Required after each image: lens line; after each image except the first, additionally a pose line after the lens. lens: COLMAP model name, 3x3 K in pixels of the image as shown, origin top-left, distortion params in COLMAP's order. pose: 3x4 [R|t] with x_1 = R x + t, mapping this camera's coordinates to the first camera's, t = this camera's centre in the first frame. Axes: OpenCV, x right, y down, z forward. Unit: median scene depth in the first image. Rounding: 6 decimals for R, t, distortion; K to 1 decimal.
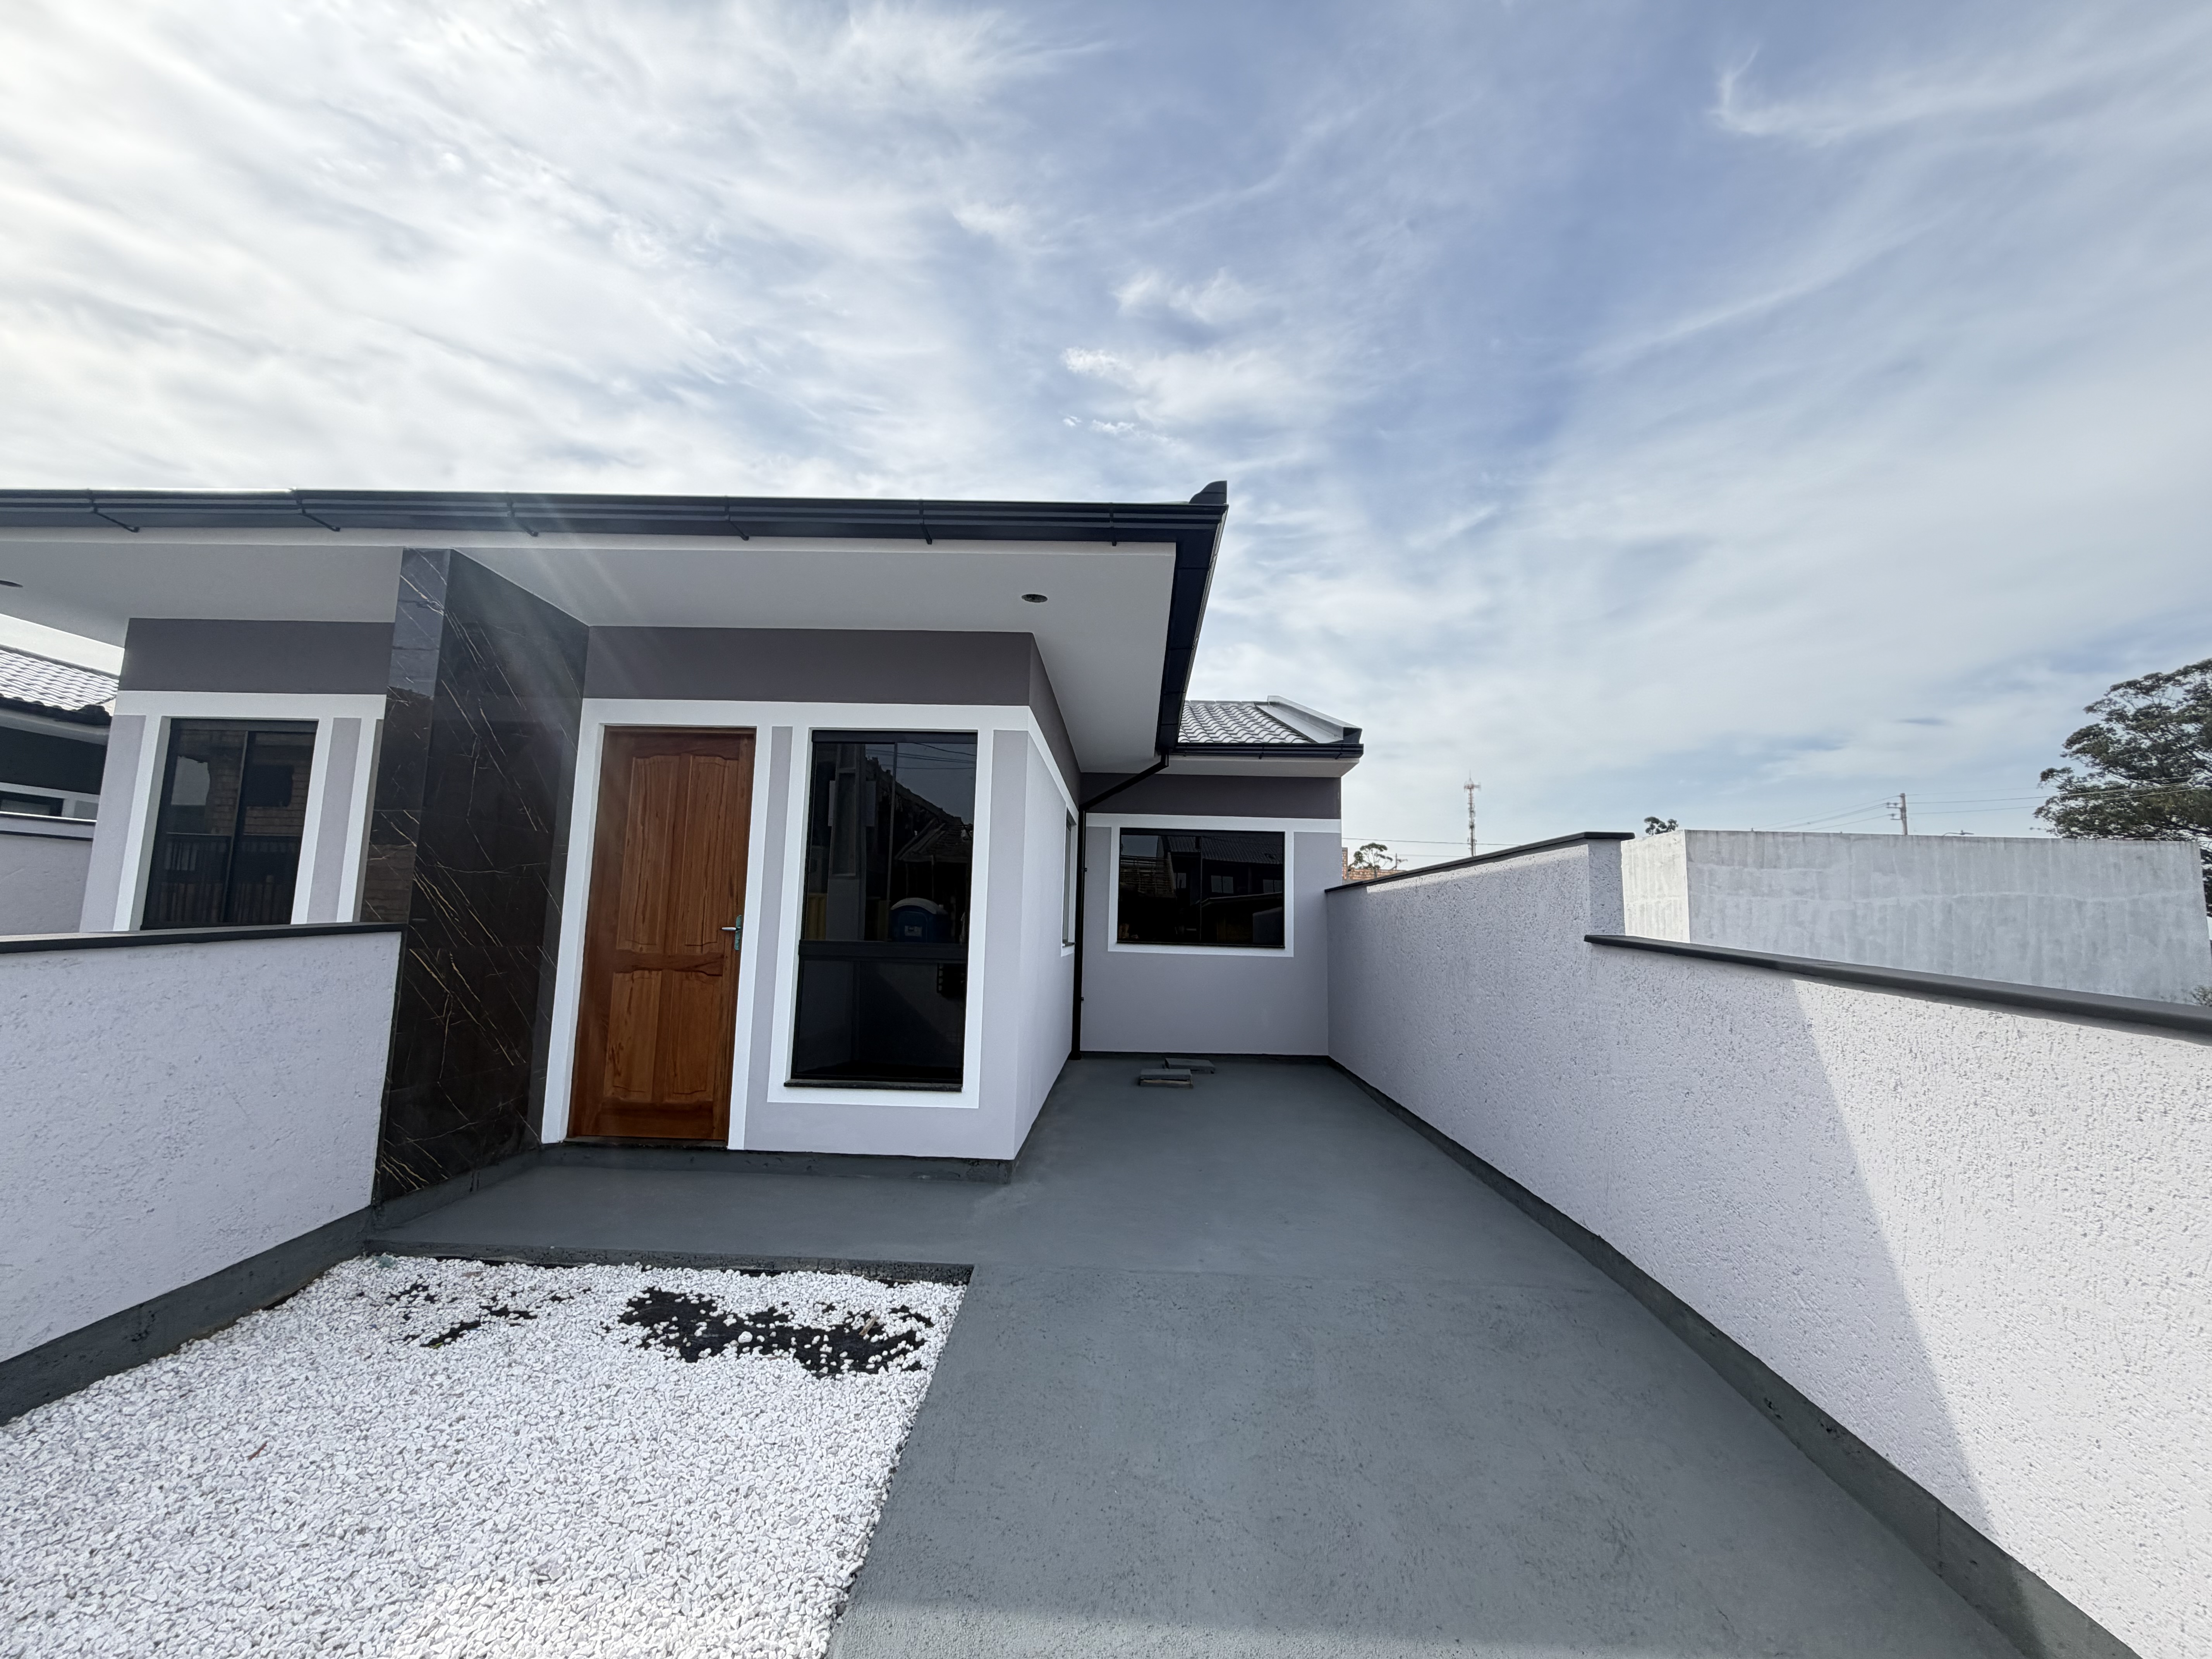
lens RADIAL K [[881.5, 0, 1106.0], [0, 881.5, 829.5], [0, 0, 1]] dist [0.000977, -0.000202]
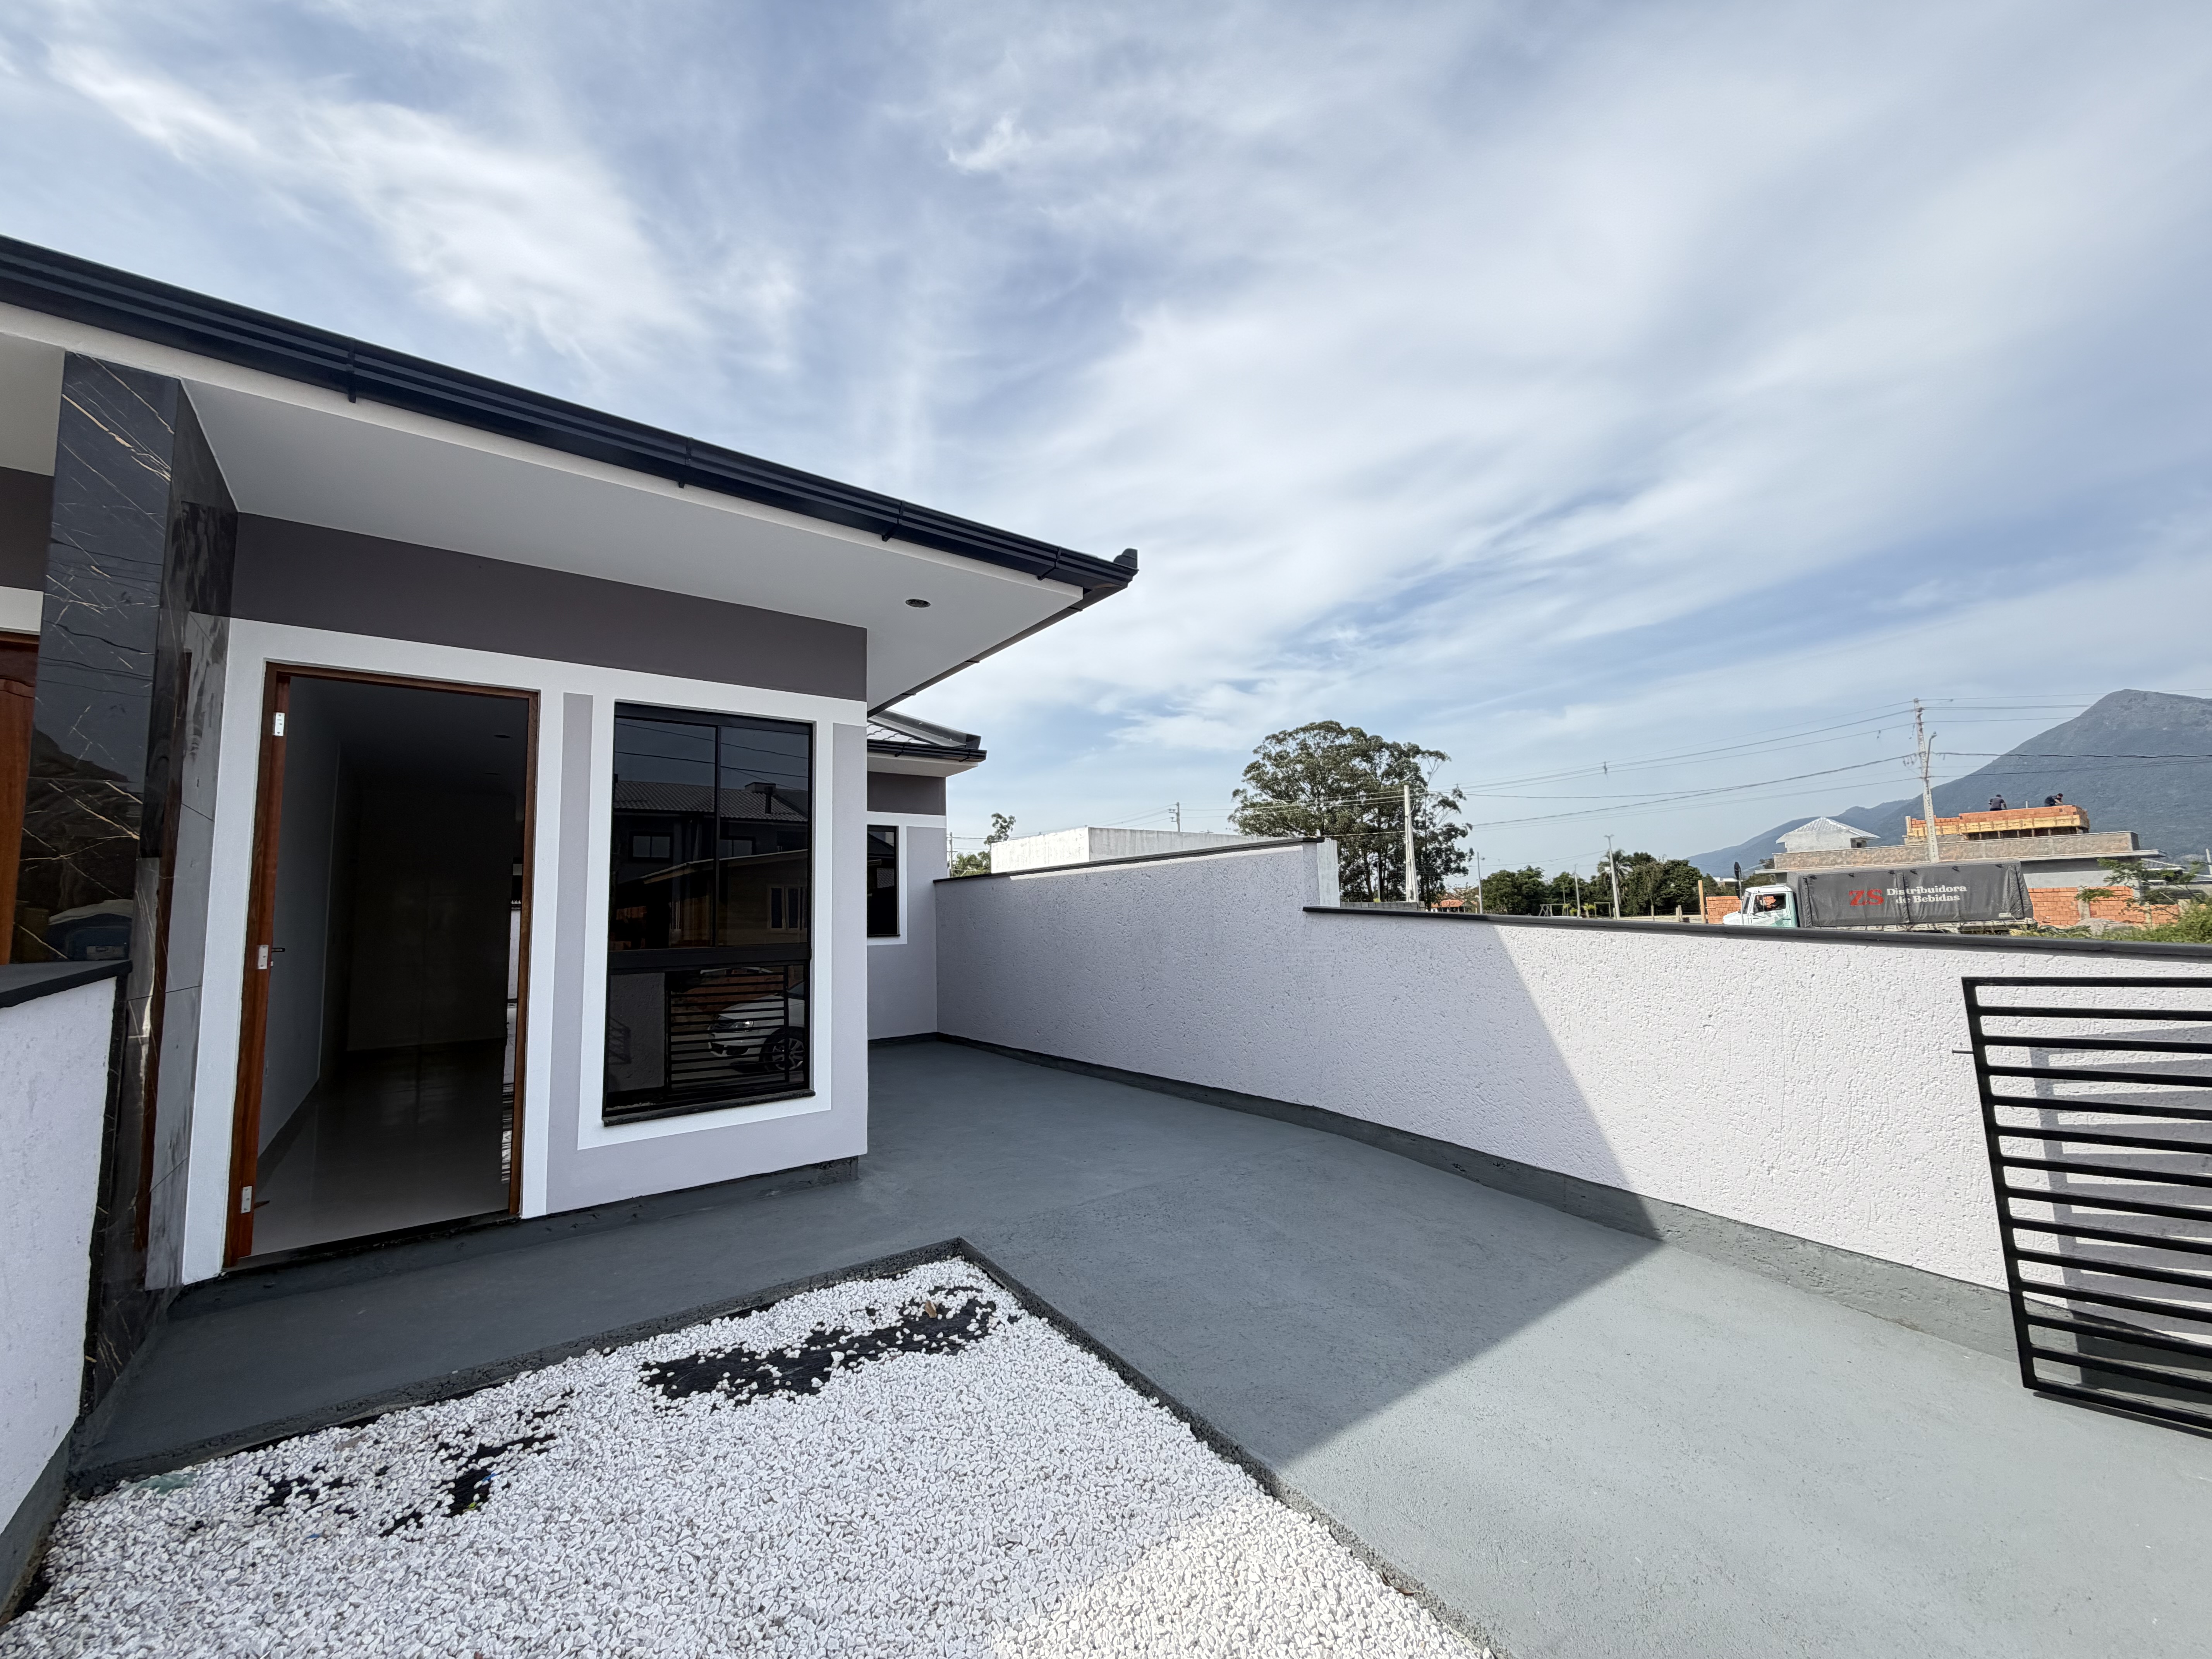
lens RADIAL K [[881.5, 0, 1106.0], [0, 881.5, 829.5], [0, 0, 1]] dist [0.000977, -0.000202]
pose [[0.772417, 0.016822, 0.634893, -0.506573], [-0.024806, 0.999685, 0.003692, -0.005945], [-0.634631, -0.018601, 0.772591, 0.051634]]
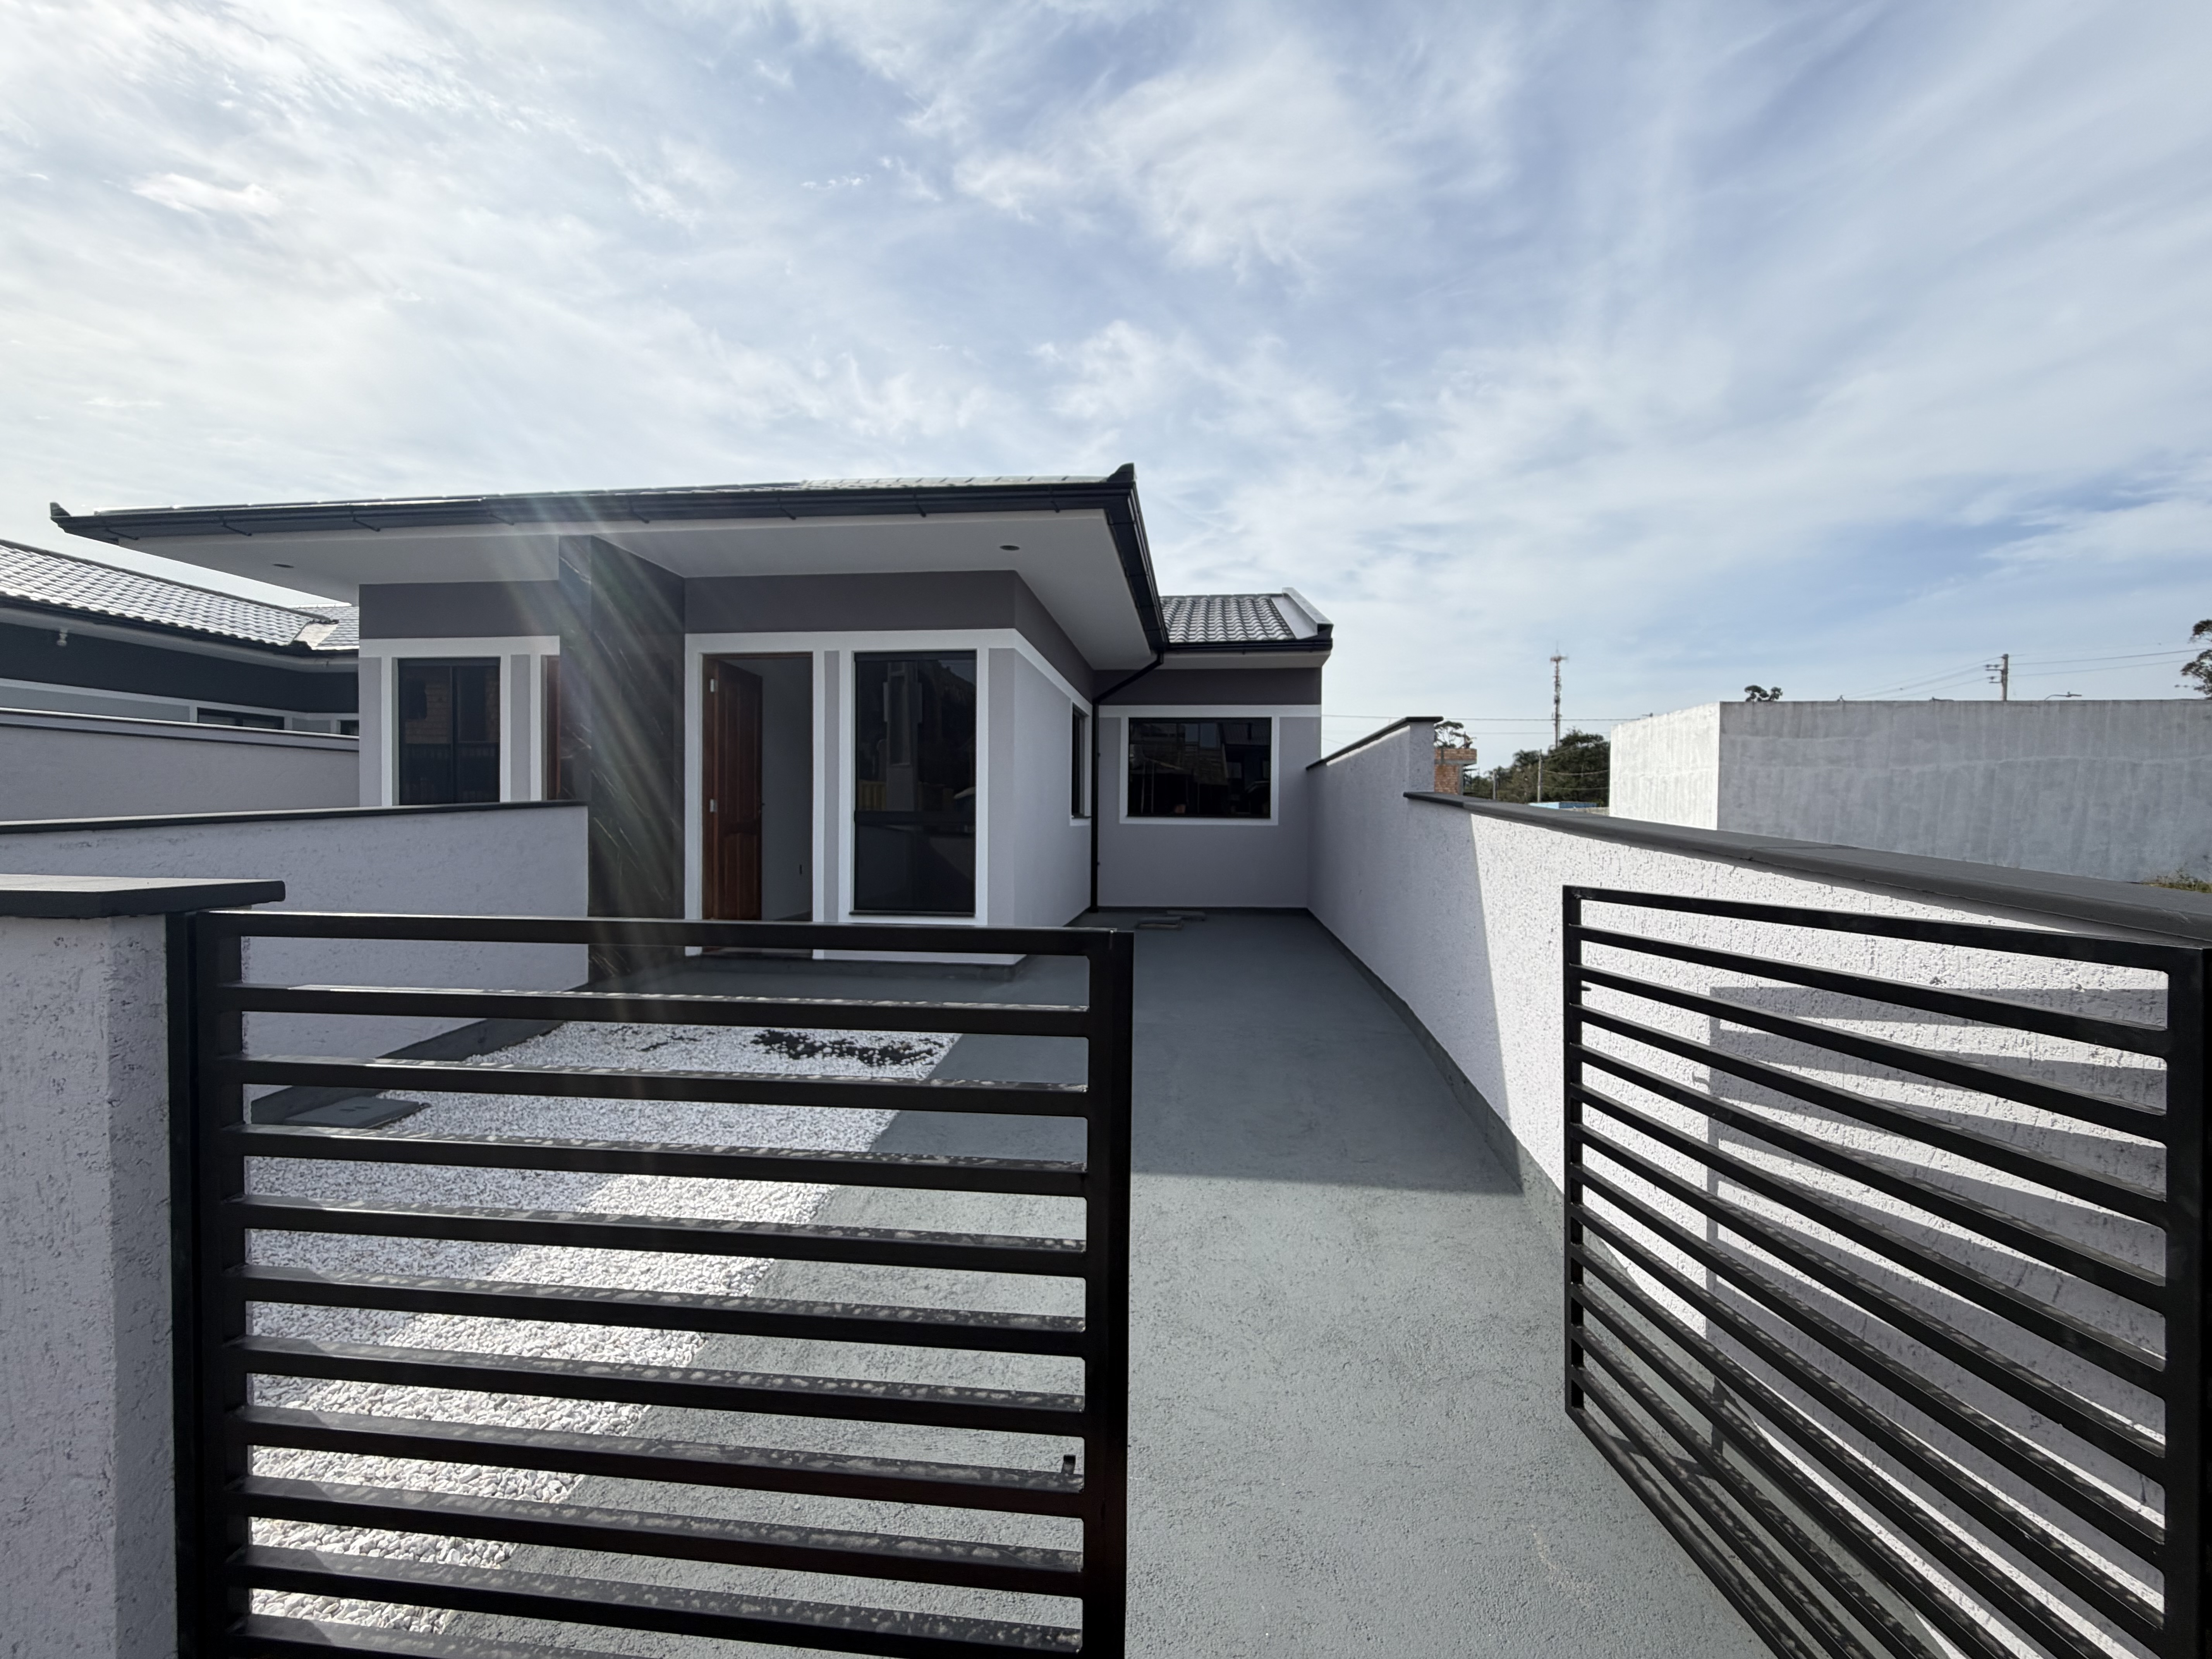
lens RADIAL K [[881.5, 0, 1106.0], [0, 881.5, 829.5], [0, 0, 1]] dist [0.000977, -0.000202]
pose [[0.996486, -0.016569, -0.082102, 0.148087], [0.026958, 0.991524, 0.127100, -0.007941], [0.079300, -0.128867, 0.988486, -0.312139]]
